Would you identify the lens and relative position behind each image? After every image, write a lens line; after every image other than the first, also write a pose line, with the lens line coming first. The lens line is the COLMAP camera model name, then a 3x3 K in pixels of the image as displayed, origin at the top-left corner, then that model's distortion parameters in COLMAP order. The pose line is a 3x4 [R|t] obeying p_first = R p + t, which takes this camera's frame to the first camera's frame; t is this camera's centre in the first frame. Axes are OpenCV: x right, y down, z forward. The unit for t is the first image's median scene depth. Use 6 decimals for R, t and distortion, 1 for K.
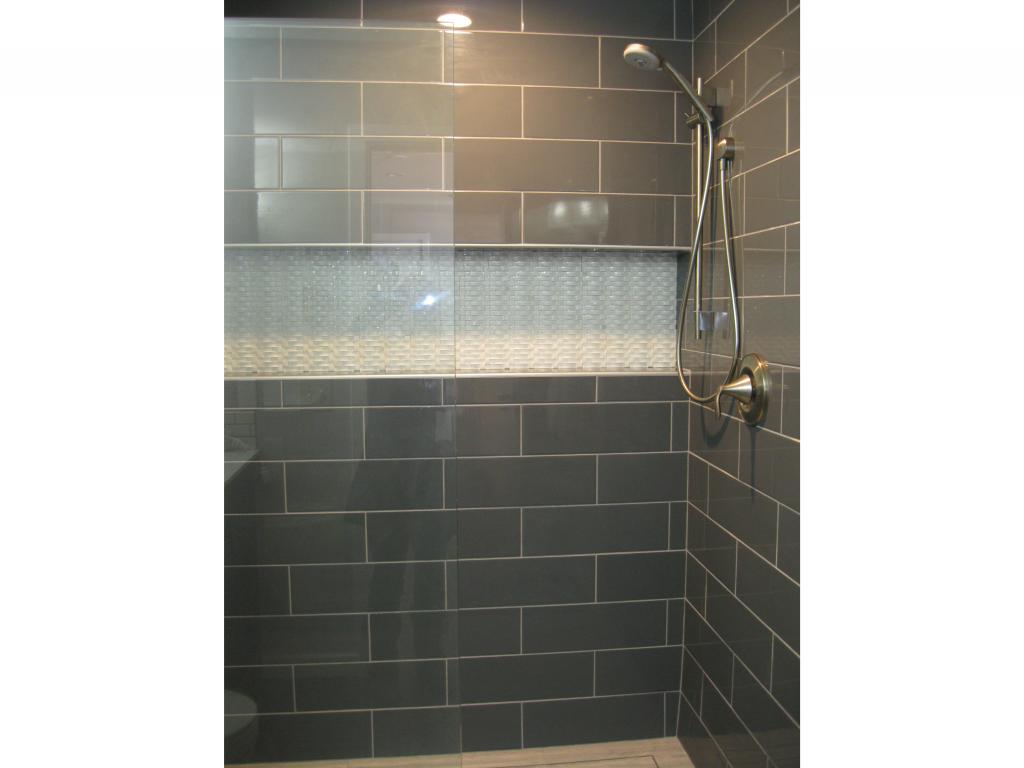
lens RADIAL K [[964.2, 0, 514.2], [0, 964.2, 387.5], [0, 0, 1]] dist [-0.020906, 0.000000]
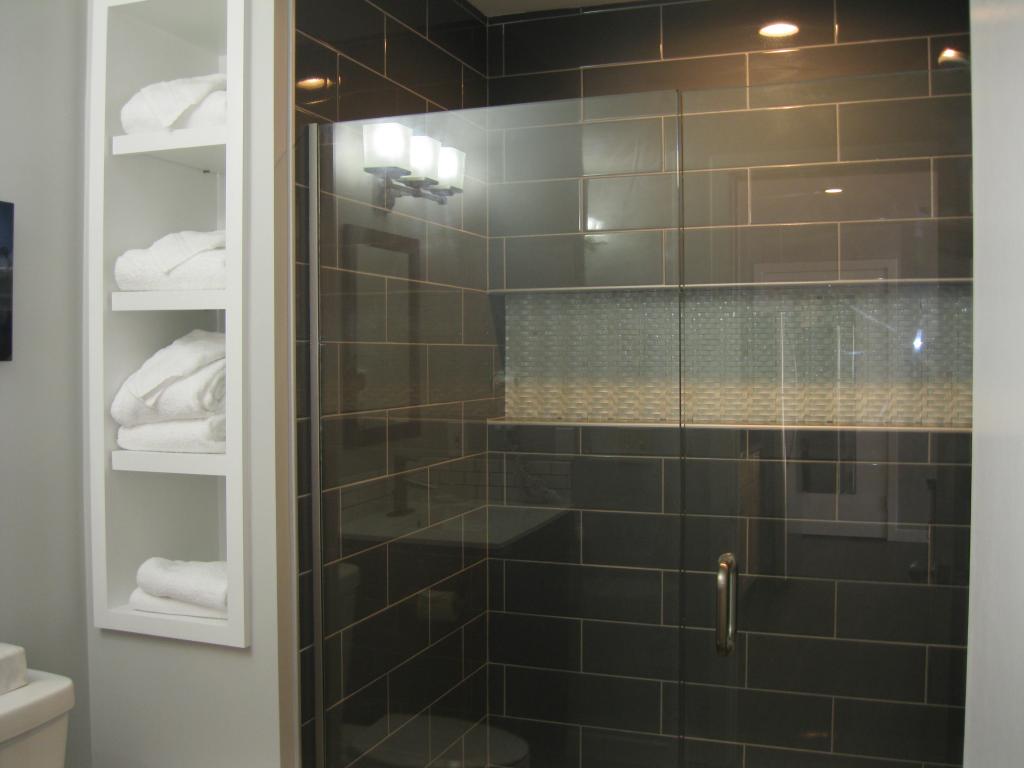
lens RADIAL K [[1049.8, 0, 511.4], [0, 1049.8, 377.6], [0, 0, 1]] dist [-0.095749, 0.000000]
pose [[0.898158, 0.009357, -0.439573, 0.152746], [-0.034608, 0.998176, -0.049466, -0.002471], [0.438308, 0.059642, 0.896844, 0.020971]]
